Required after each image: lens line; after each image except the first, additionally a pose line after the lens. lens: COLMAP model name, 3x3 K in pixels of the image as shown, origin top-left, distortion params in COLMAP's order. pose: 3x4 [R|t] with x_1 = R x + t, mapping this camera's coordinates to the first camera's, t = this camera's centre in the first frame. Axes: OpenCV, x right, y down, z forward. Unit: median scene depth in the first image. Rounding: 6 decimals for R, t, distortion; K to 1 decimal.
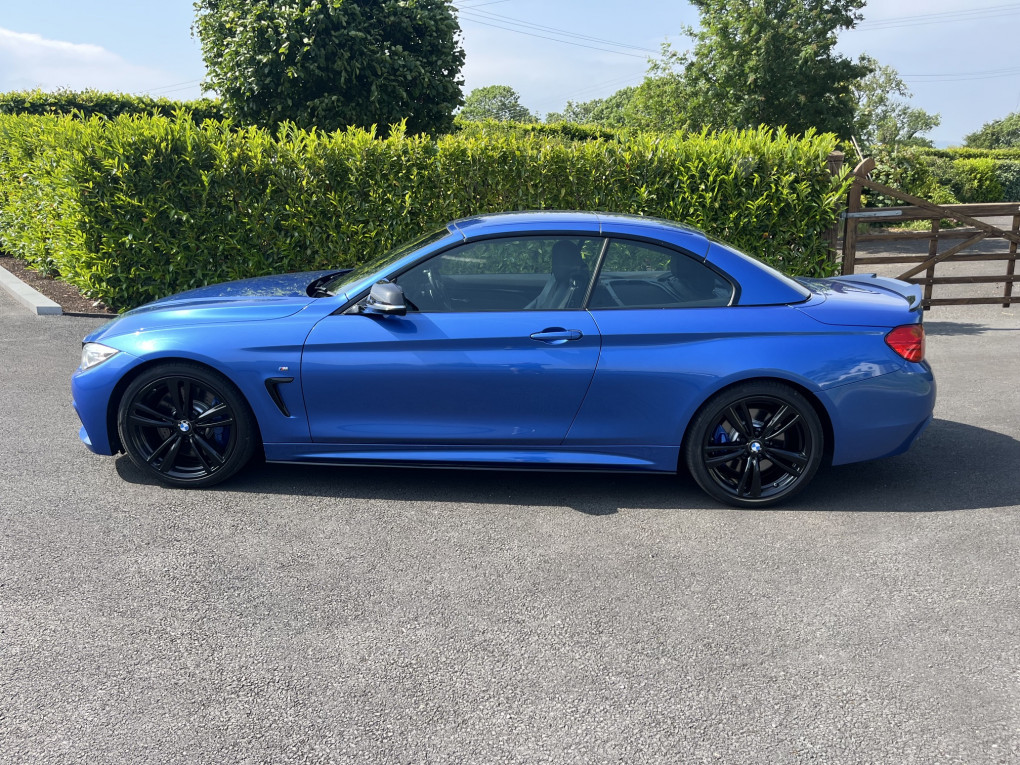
lens RADIAL K [[784.0, 0, 510.0], [0, 784.0, 382.5], [0, 0, 1]] dist [0.074737, -0.096123]
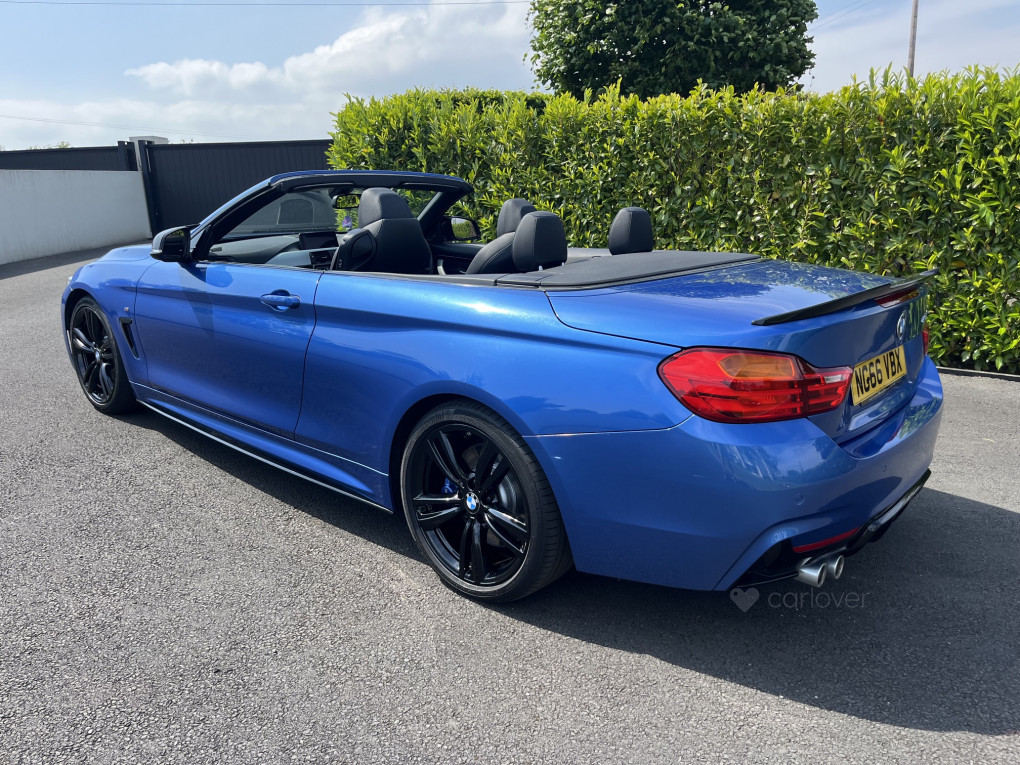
lens RADIAL K [[779.3, 0, 510.0], [0, 779.3, 382.5], [0, 0, 1]] dist [0.079769, -0.126244]
pose [[0.819532, 0.136907, -0.556439, 0.289431], [-0.137978, 0.989616, 0.040271, -0.028035], [0.556174, 0.043773, 0.829912, 0.247634]]
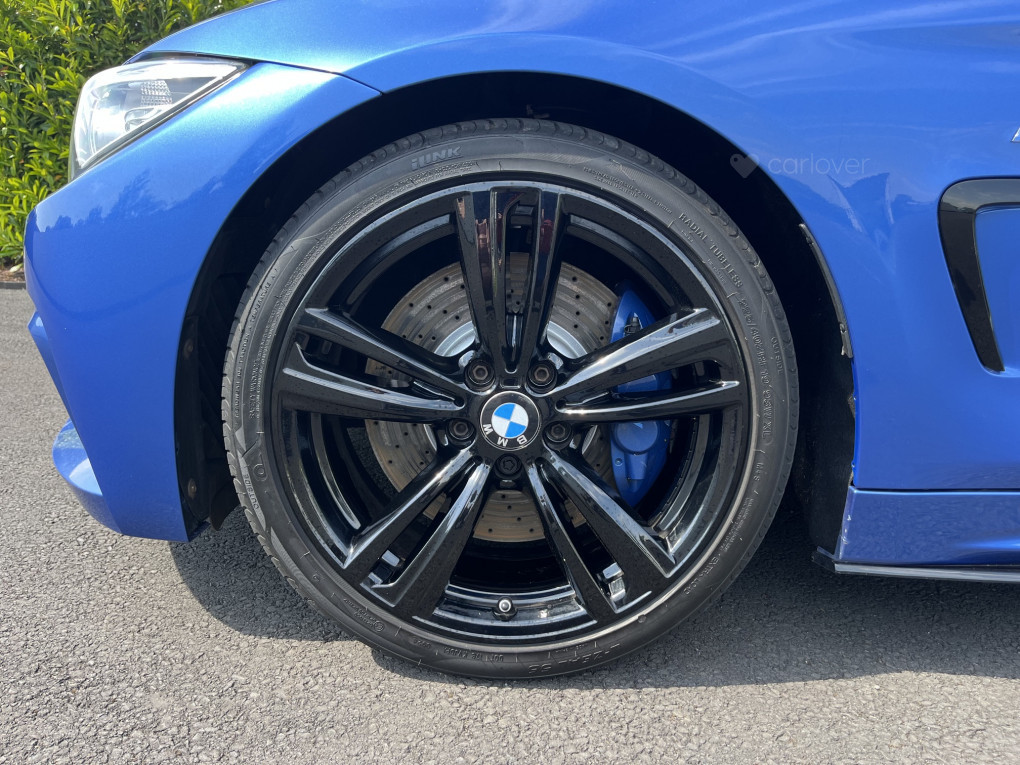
lens RADIAL K [[779.3, 0, 510.0], [0, 779.3, 382.5], [0, 0, 1]] dist [0.079769, -0.126244]
pose [[0.994446, -0.019473, 0.103428, -0.239669], [0.023551, 0.998987, -0.038349, 0.011867], [-0.102577, 0.040571, 0.993897, 0.424303]]
